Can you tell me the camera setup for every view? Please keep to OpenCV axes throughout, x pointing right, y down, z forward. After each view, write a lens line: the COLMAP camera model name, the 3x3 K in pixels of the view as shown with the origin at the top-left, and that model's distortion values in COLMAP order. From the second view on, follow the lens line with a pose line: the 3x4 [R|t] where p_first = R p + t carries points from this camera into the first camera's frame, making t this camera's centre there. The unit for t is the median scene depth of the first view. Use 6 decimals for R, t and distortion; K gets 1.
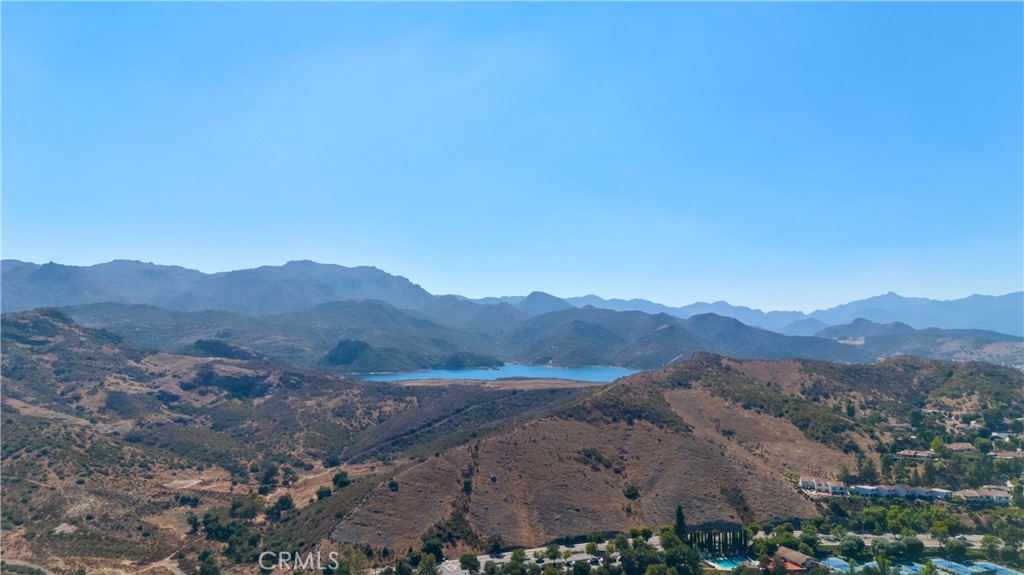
lens RADIAL K [[764.7, 0, 517.8], [0, 764.7, 286.7], [0, 0, 1]] dist [0.037778, -0.021357]
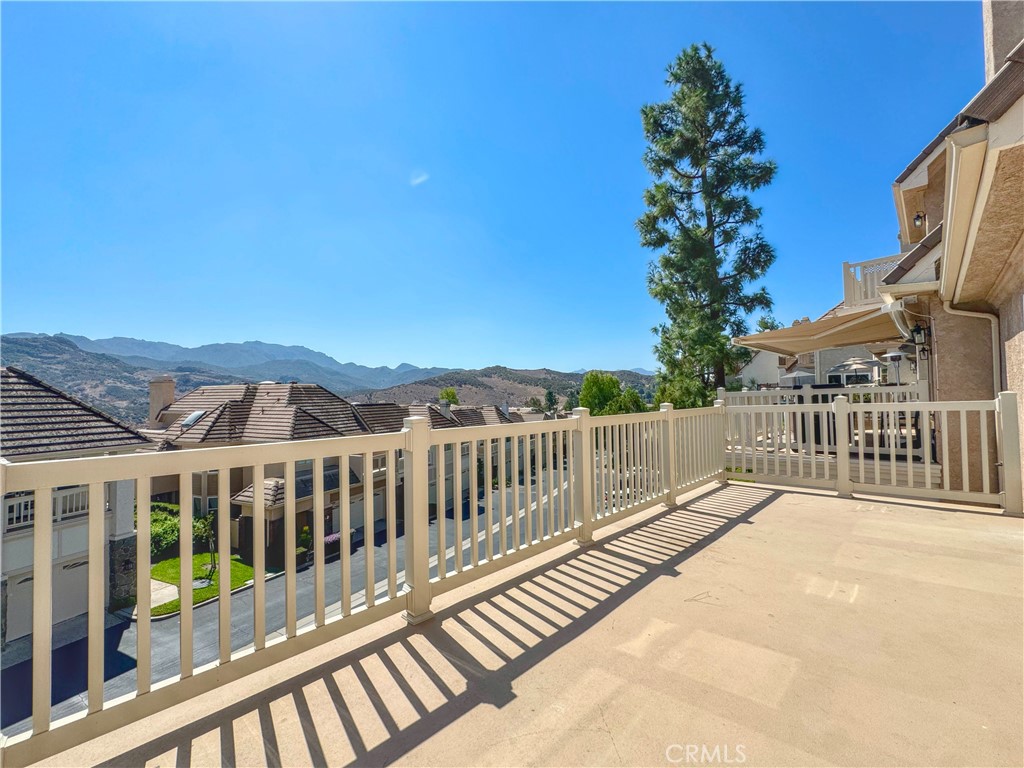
lens RADIAL K [[410.6, 0, 510.3], [0, 410.6, 384.3], [0, 0, 1]] dist [0.001767, -0.000324]
pose [[0.960402, -0.004353, 0.278583, -0.006449], [-0.003651, 0.999595, 0.028206, 0.100331], [-0.278593, -0.028107, 0.959998, 0.023976]]
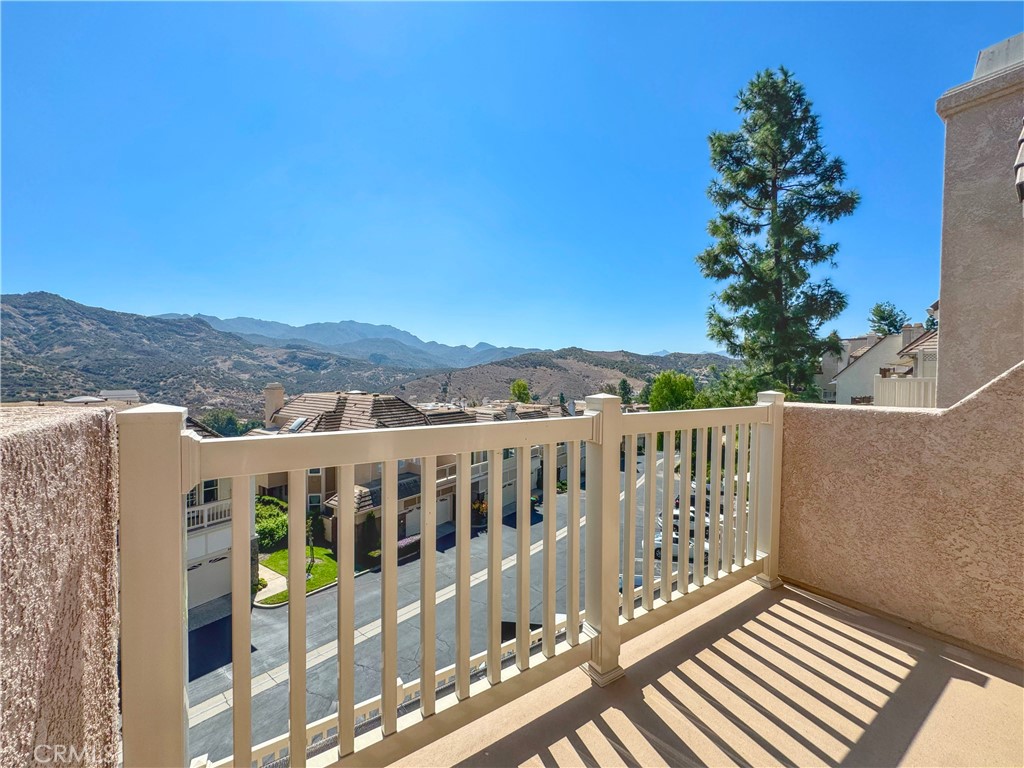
lens RADIAL K [[410.6, 0, 510.4], [0, 410.6, 386.0], [0, 0, 1]] dist [0.001767, -0.000324]
pose [[0.994982, 0.010266, 0.099529, -0.005345], [-0.018719, 0.996258, 0.084374, 0.096329], [-0.098291, -0.085813, 0.991451, 0.021958]]
